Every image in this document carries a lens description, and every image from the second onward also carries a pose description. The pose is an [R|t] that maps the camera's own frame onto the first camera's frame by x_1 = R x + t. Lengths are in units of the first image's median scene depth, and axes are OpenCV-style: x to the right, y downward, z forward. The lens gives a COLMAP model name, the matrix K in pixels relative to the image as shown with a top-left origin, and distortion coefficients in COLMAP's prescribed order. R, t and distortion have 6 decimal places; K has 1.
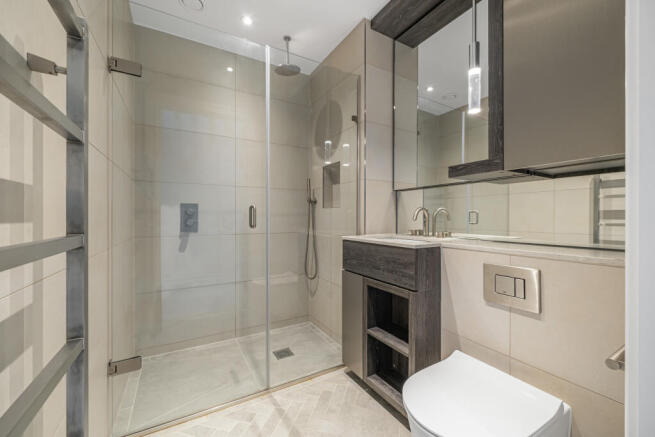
lens RADIAL K [[259.6, 0, 327.5], [0, 259.6, 218.5], [0, 0, 1]] dist [-0.000430, -0.000422]
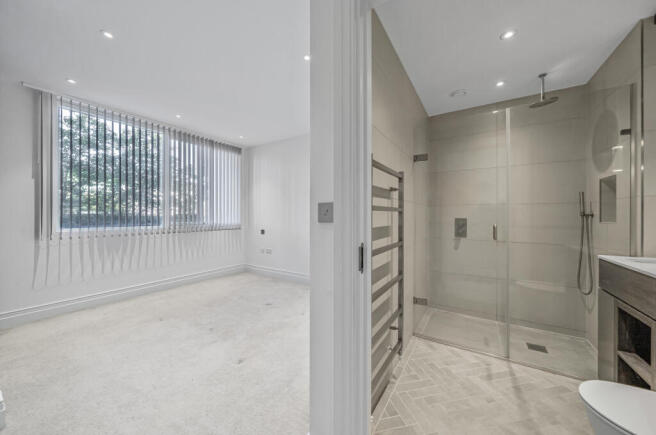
lens RADIAL K [[236.2, 0, 324.8], [0, 236.2, 216.4], [0, 0, 1]] dist [0.001171, -0.000052]
pose [[0.446422, 0.001445, -0.894821, 0.387653], [-0.000139, 0.999999, 0.001546, -0.081012], [0.894823, -0.000566, 0.446422, -0.359949]]
